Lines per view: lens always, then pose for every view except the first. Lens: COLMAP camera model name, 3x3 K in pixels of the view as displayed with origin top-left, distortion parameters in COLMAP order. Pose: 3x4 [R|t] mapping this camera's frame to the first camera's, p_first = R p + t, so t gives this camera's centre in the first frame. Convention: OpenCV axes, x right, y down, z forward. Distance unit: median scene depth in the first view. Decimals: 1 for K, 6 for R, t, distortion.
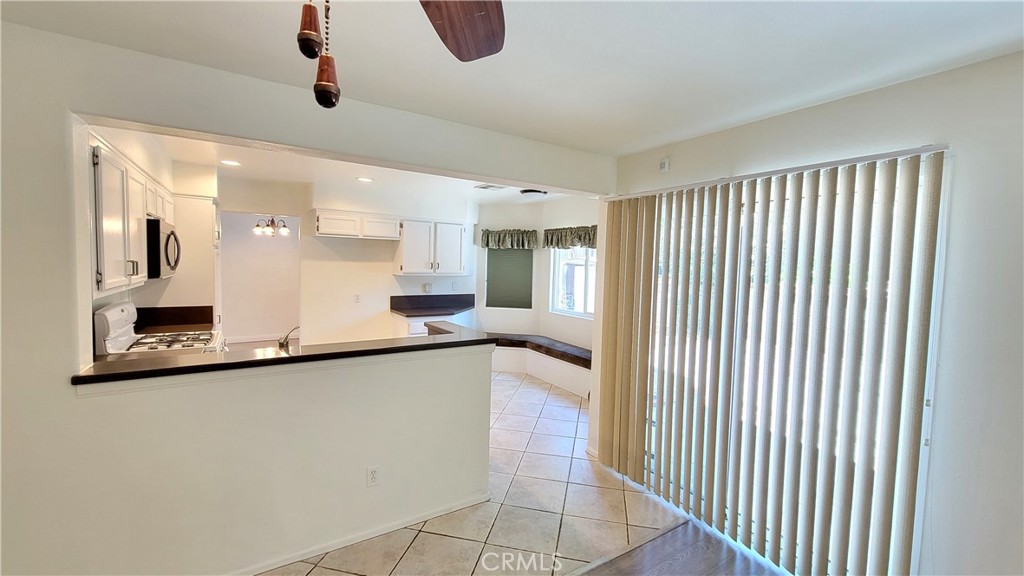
lens RADIAL K [[419.9, 0, 508.6], [0, 419.9, 283.2], [0, 0, 1]] dist [-0.000131, 0.000279]
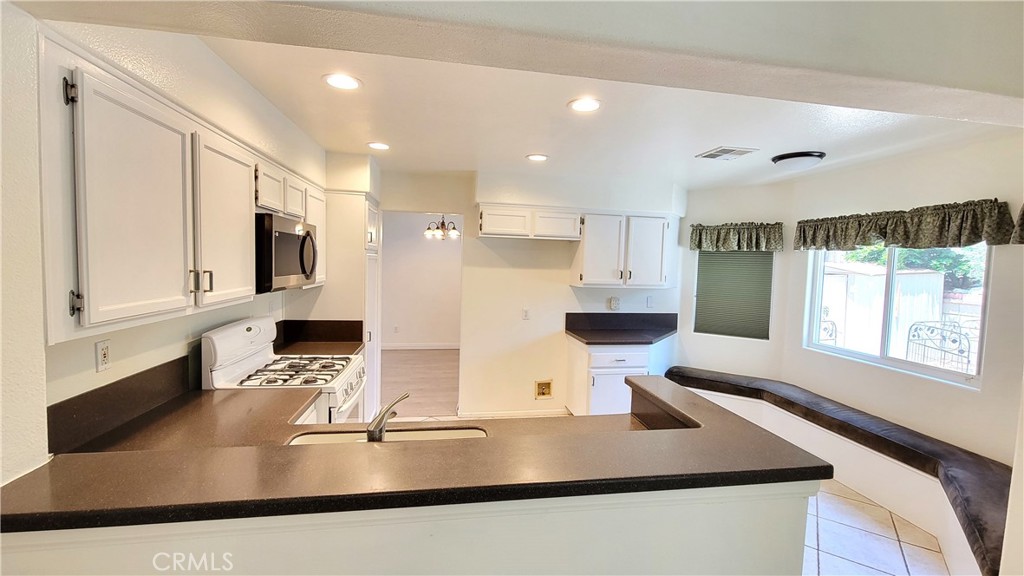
lens RADIAL K [[419.9, 0, 508.2], [0, 419.9, 288.6], [0, 0, 1]] dist [-0.000131, 0.000279]
pose [[0.919893, 0.026543, -0.391269, -0.076948], [-0.025675, 0.999643, 0.007450, -0.017799], [0.391327, 0.003193, 0.920246, 0.244023]]
